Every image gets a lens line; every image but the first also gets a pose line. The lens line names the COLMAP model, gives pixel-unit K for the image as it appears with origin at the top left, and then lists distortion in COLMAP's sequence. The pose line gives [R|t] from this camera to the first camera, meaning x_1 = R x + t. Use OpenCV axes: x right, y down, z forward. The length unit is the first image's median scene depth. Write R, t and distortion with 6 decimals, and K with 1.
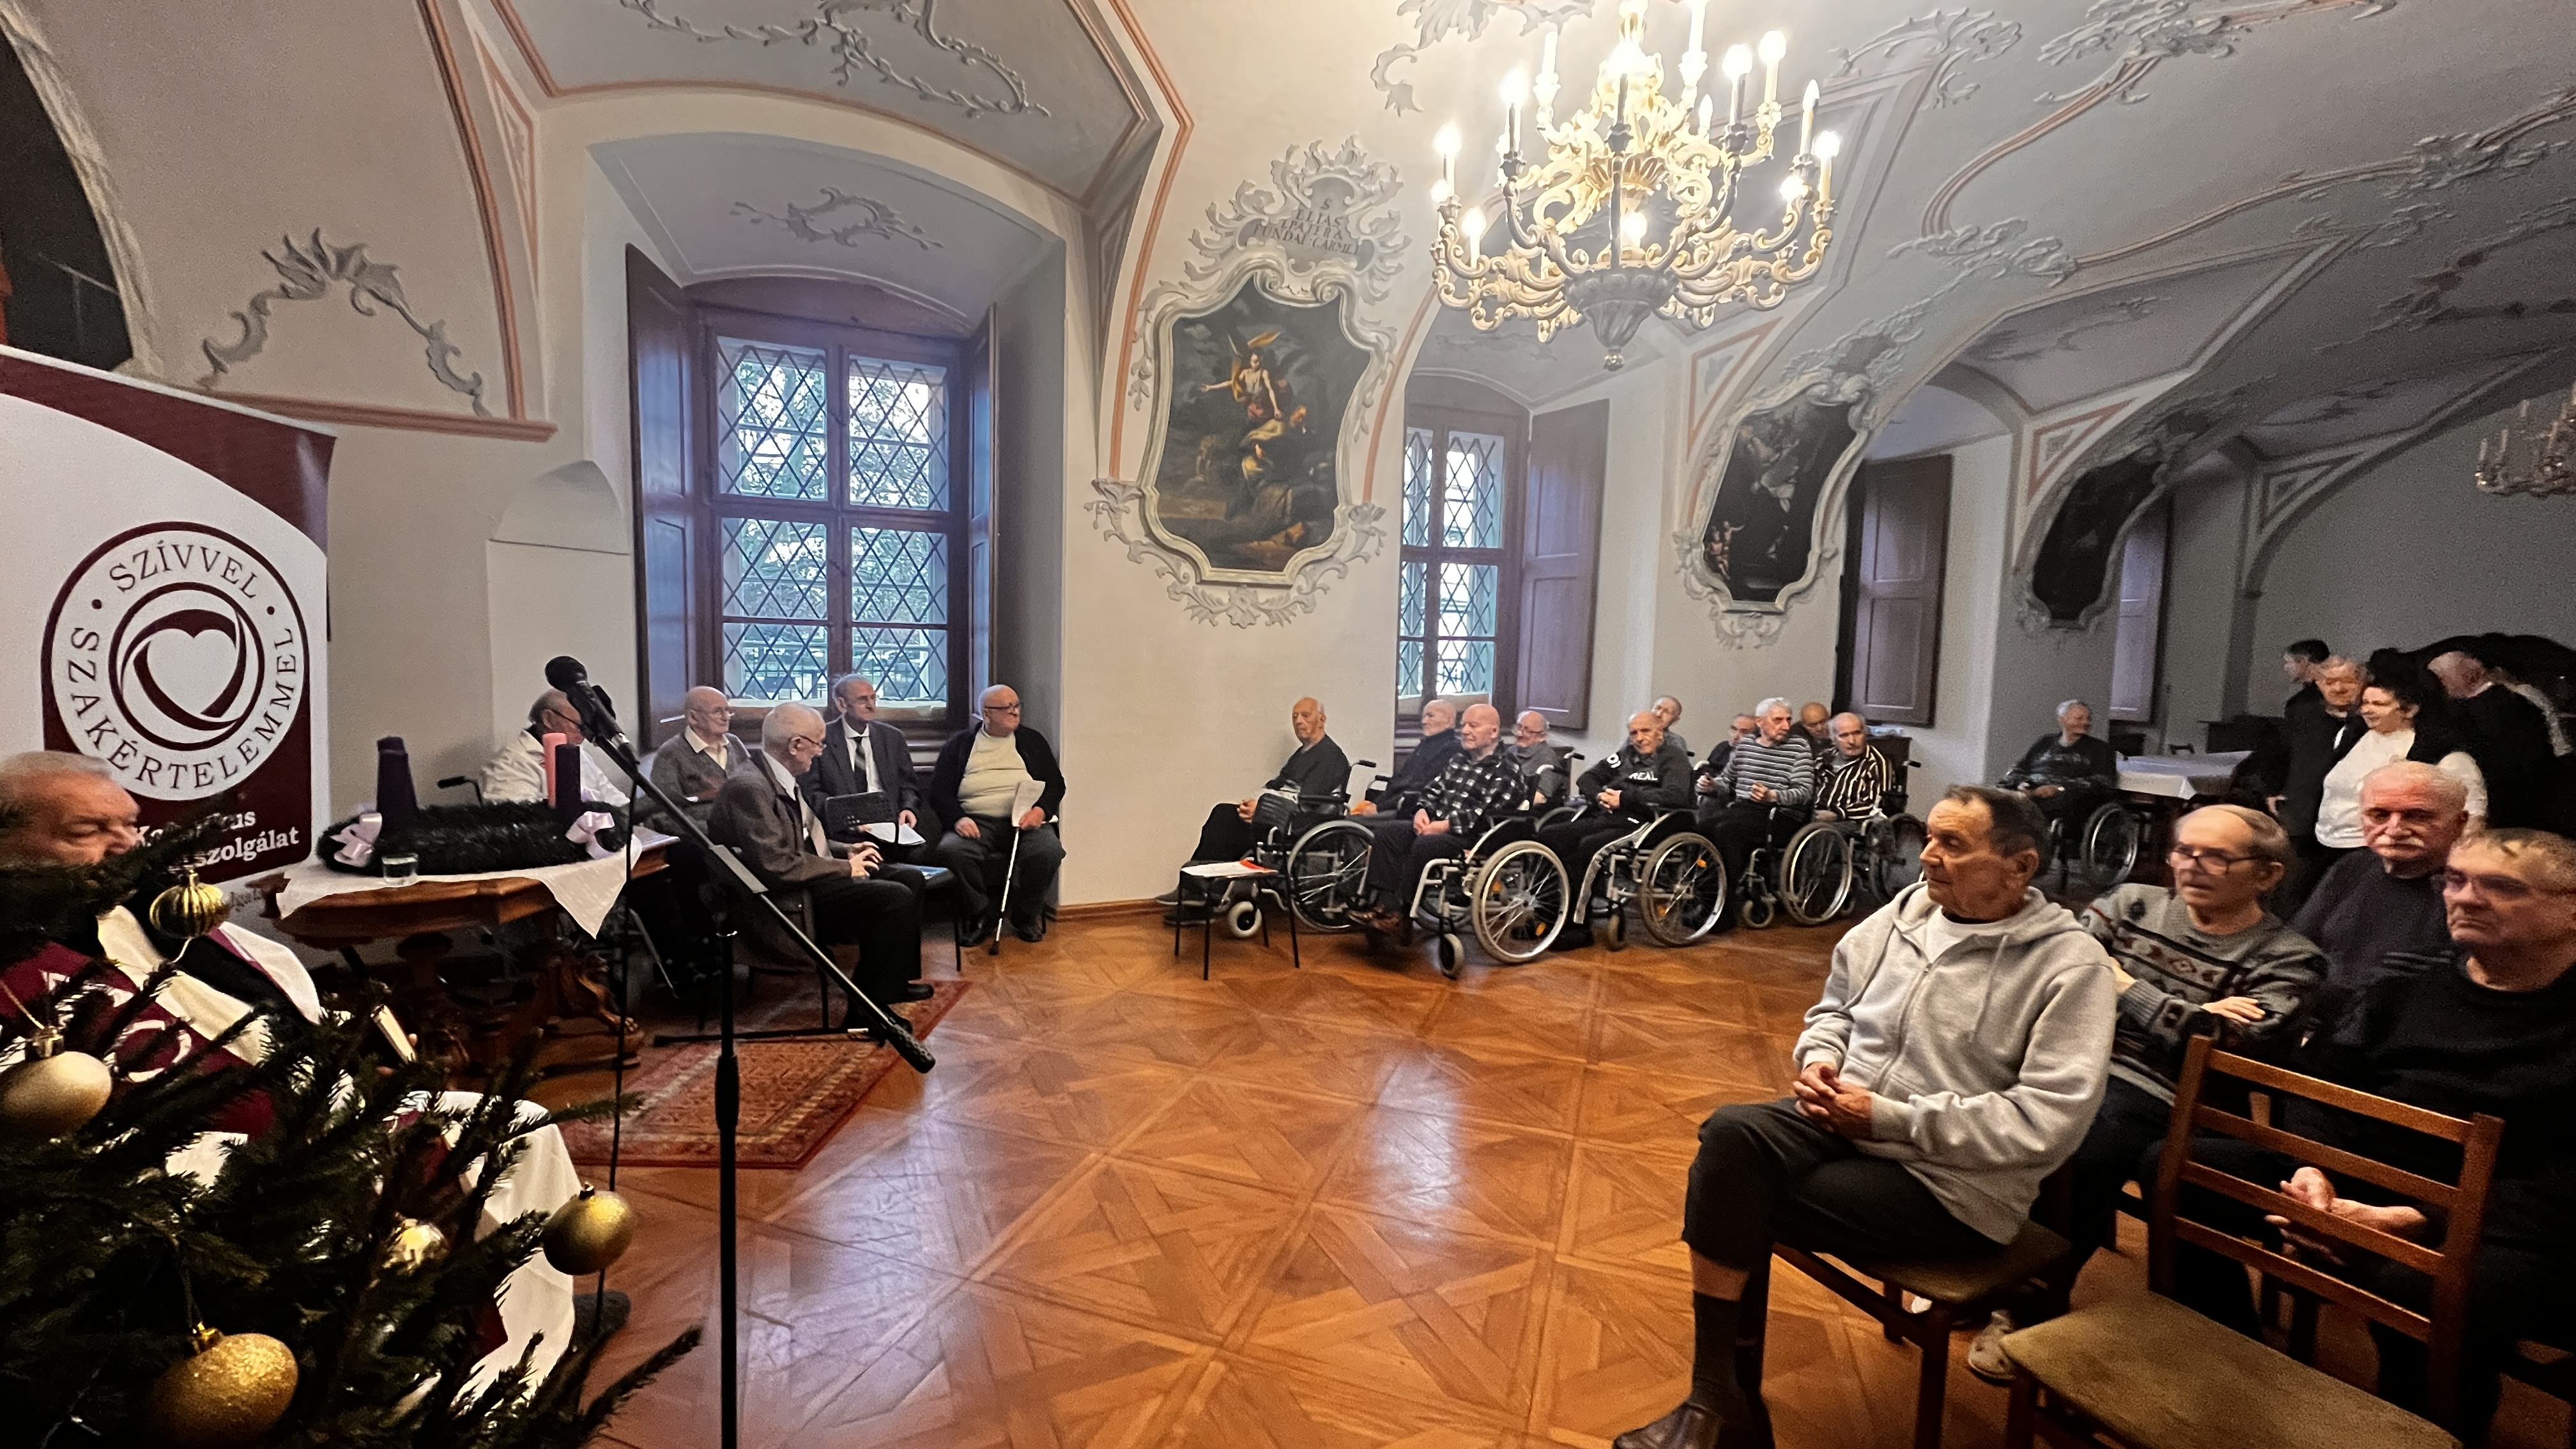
lens RADIAL K [[1064.2, 0, 1288.0], [0, 1064.2, 724.5], [0, 0, 1]] dist [0.009864, -0.000552]
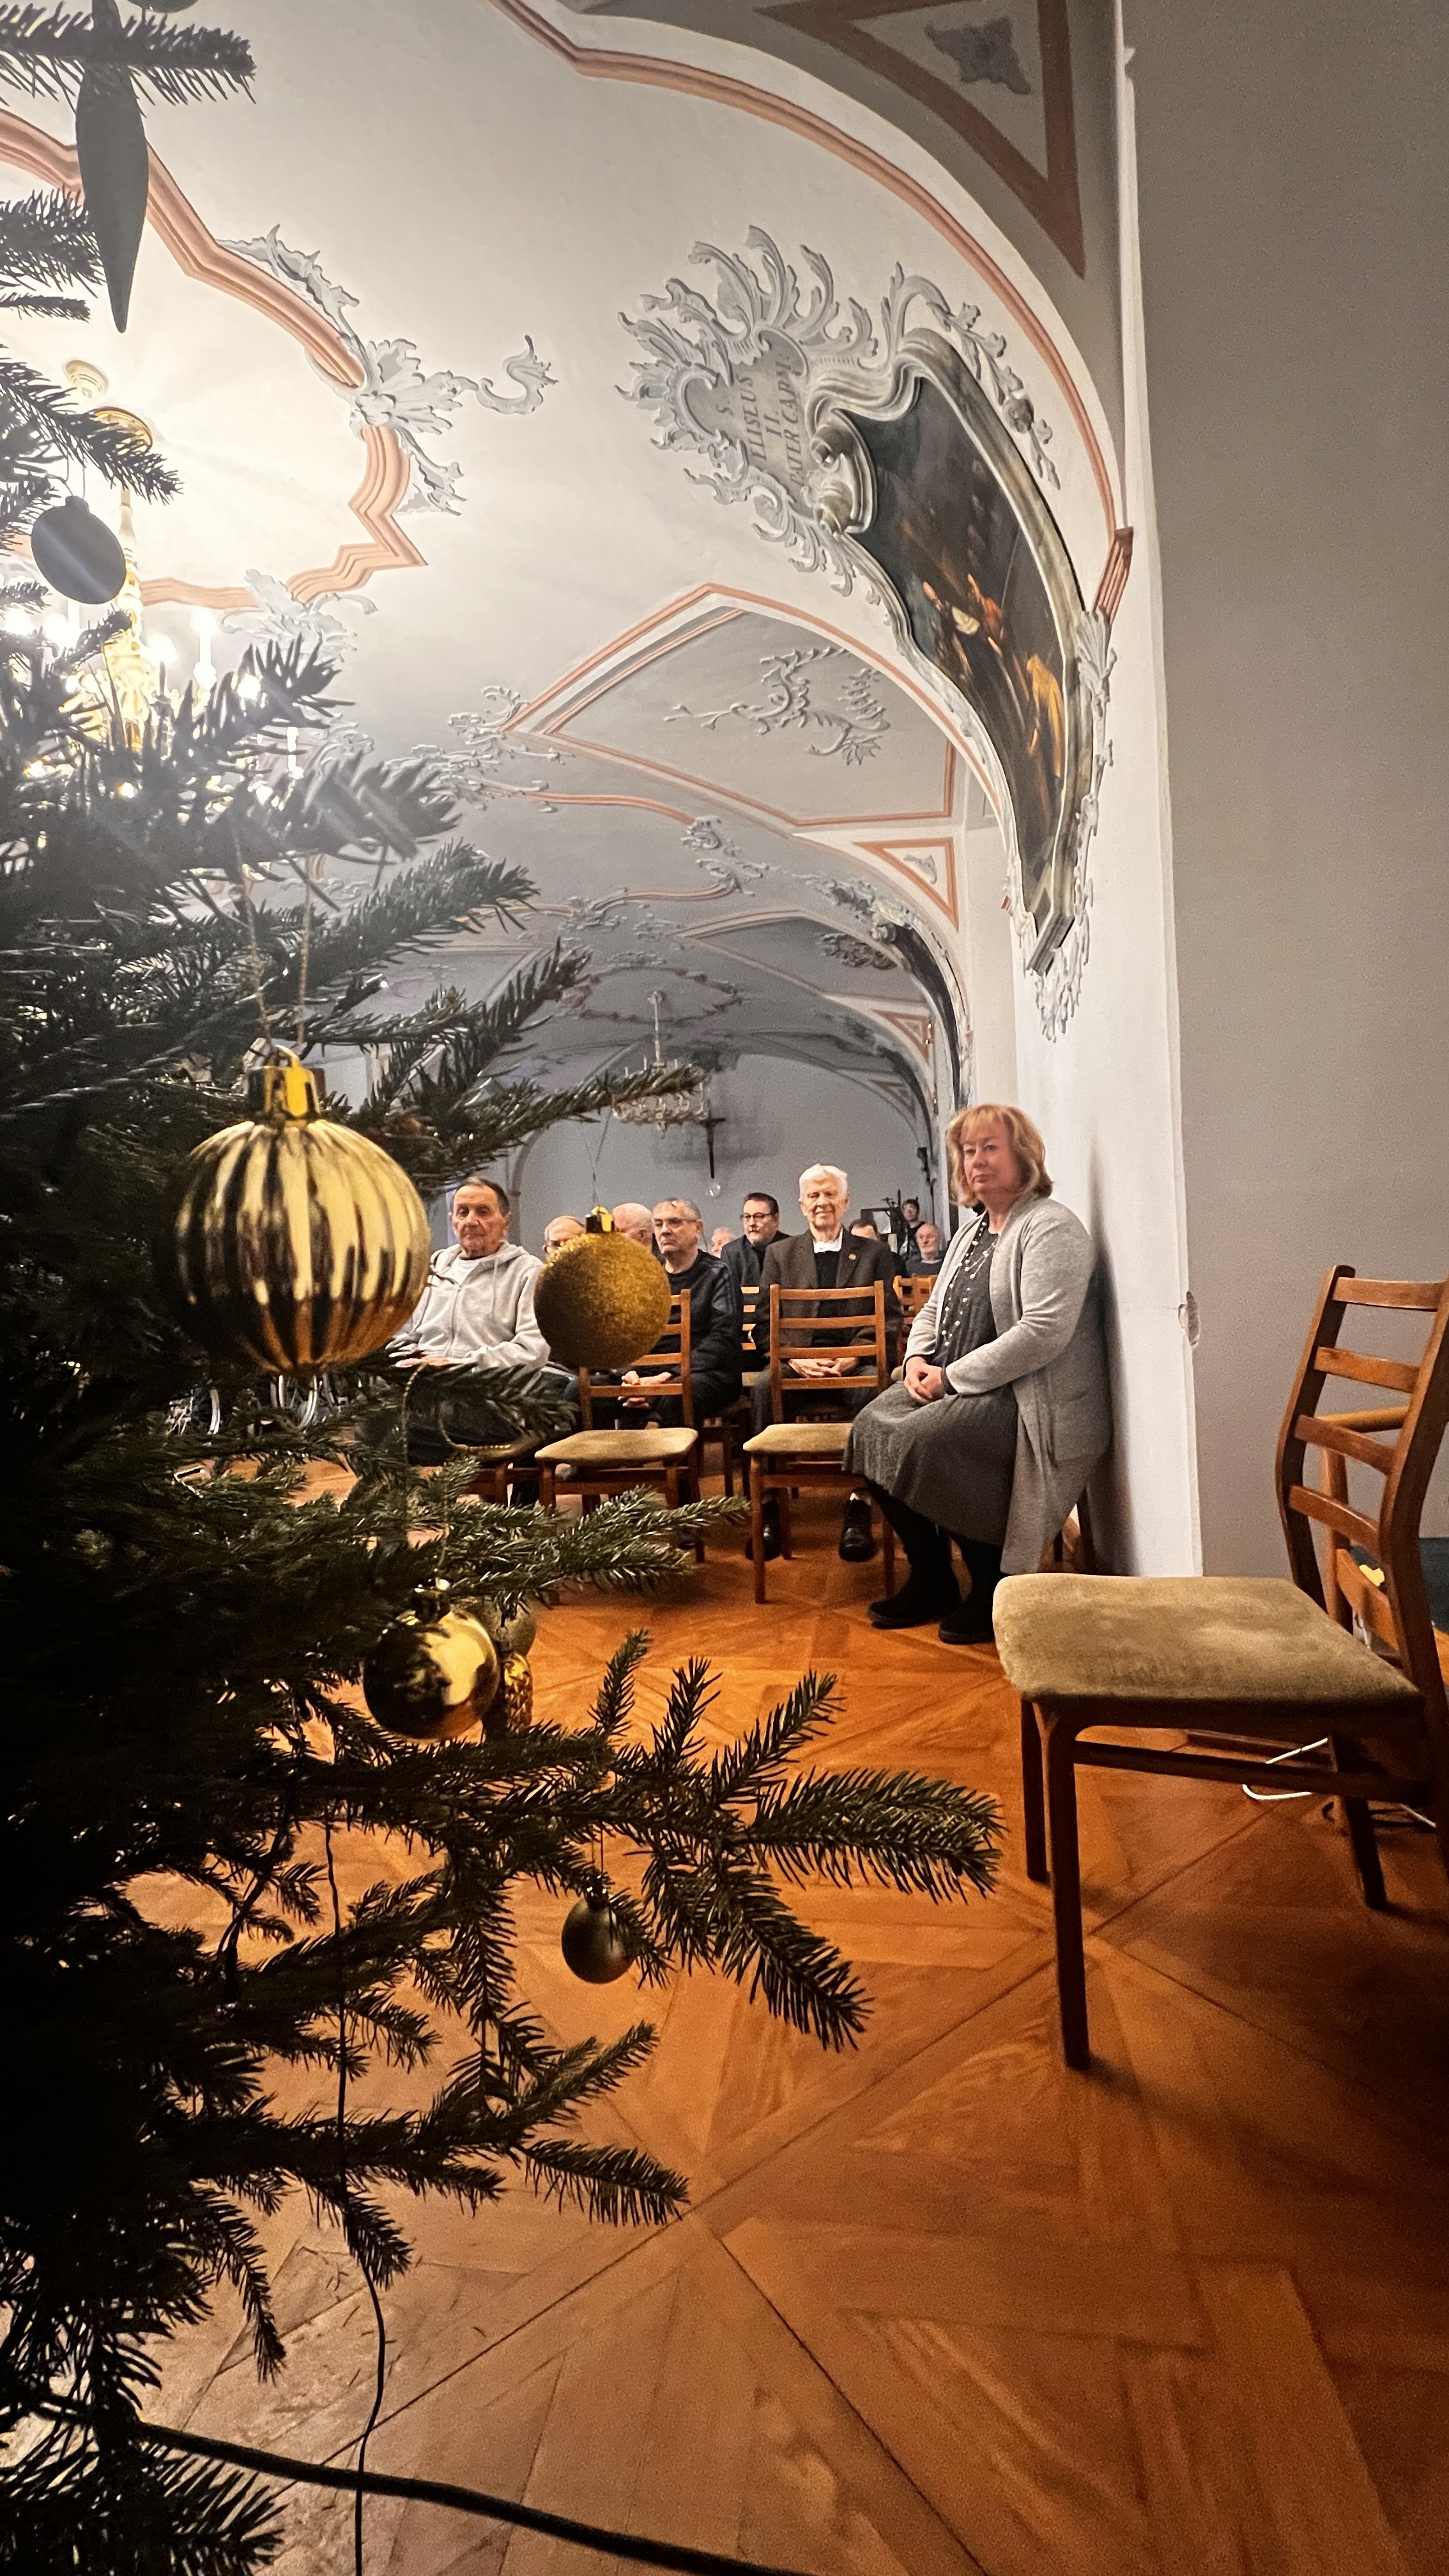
lens RADIAL K [[1064.2, 0, 724.5], [0, 1064.2, 1288.0], [0, 0, 1]] dist [0.009864, -0.000552]
pose [[0.587604, -0.057878, 0.807076, -0.174711], [0.122472, 0.992309, -0.018006, 0.114187], [-0.799826, 0.109425, 0.590173, -0.102199]]
